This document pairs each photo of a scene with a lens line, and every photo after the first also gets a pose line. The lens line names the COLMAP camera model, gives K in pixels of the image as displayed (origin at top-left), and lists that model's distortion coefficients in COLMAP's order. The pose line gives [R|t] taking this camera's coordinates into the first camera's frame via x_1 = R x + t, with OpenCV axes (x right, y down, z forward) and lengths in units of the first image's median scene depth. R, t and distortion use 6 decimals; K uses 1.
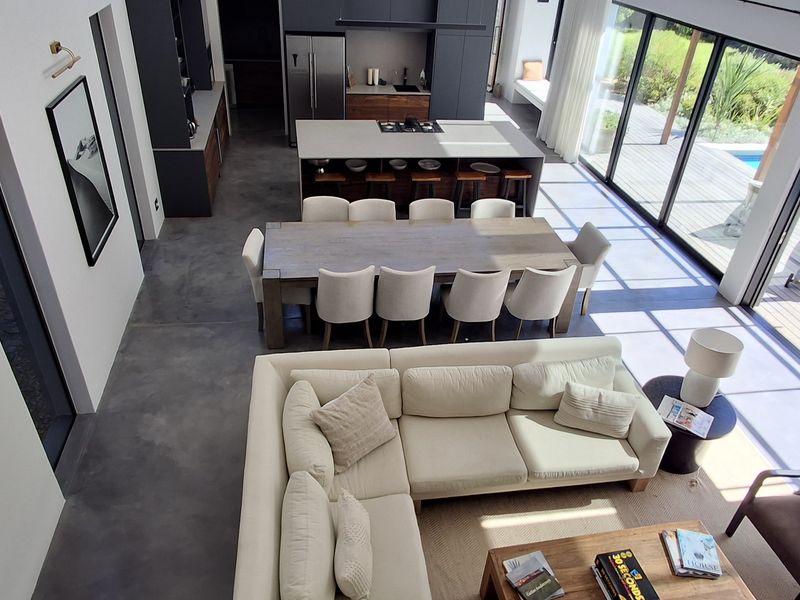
lens RADIAL K [[602.5, 0, 410.4], [0, 602.5, 303.6], [0, 0, 1]] dist [-0.002417, 0.004183]
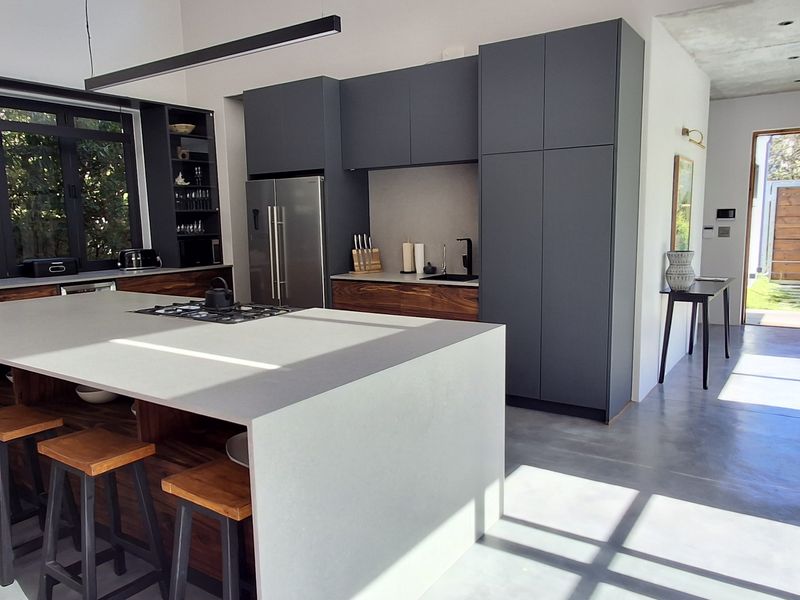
lens RADIAL K [[602.5, 0, 410.4], [0, 602.5, 303.6], [0, 0, 1]] dist [-0.002417, 0.004183]
pose [[0.714681, 0.026628, -0.698943, 0.396216], [-0.335261, 0.890045, -0.308900, -0.239505], [0.613866, 0.455094, 0.645026, 0.901867]]
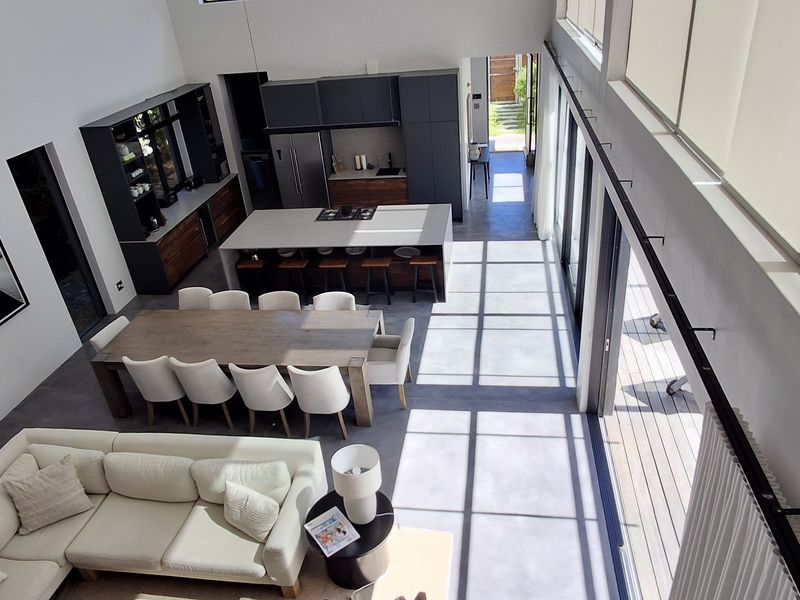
lens RADIAL K [[602.5, 0, 410.4], [0, 602.5, 303.6], [0, 0, 1]] dist [-0.002417, 0.004183]
pose [[0.942354, 0.032288, -0.333056, 0.519973], [-0.055658, 0.996593, -0.060864, -0.080748], [0.329956, 0.075893, 0.940941, 0.033334]]
